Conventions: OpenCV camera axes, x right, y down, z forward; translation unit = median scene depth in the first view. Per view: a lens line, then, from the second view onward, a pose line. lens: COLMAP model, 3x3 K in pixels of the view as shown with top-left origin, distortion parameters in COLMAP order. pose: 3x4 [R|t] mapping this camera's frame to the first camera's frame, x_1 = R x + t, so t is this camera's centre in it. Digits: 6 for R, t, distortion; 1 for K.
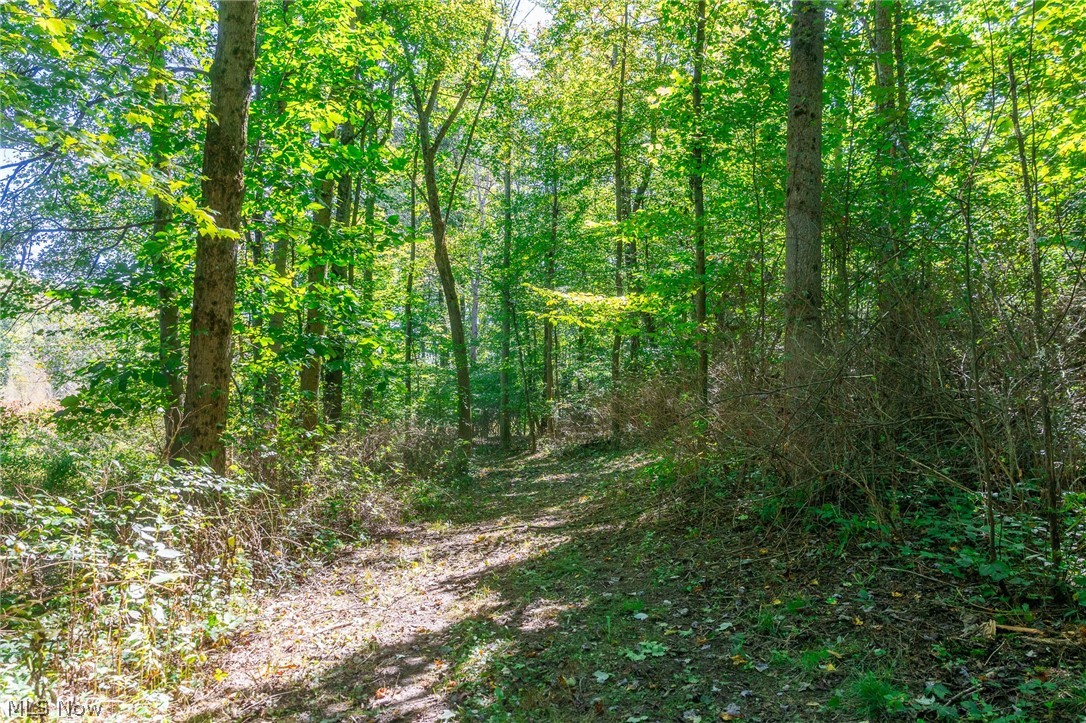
lens RADIAL K [[725.3, 0, 540.4], [0, 725.3, 358.2], [0, 0, 1]] dist [-0.001519, 0.006910]
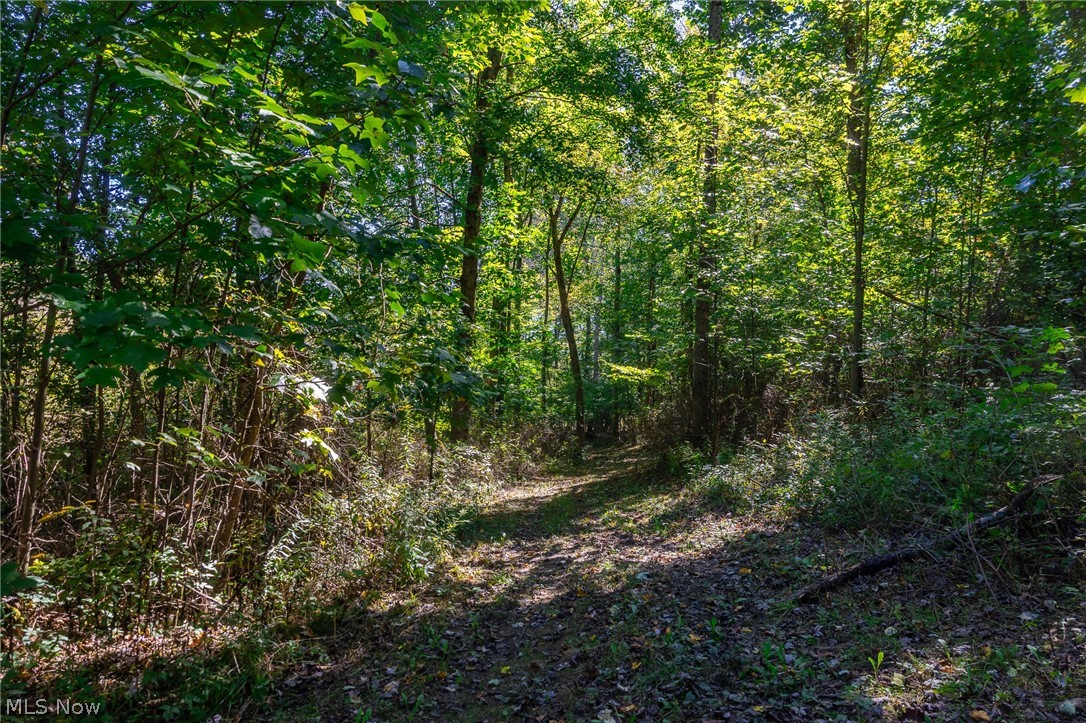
lens RADIAL K [[725.3, 0, 541.4], [0, 725.3, 362.2], [0, 0, 1]] dist [-0.001519, 0.006910]
pose [[0.982661, 0.003120, -0.185383, 0.102737], [-0.000144, 0.999871, 0.016069, -0.069835], [0.185409, -0.015764, 0.982535, -0.540416]]
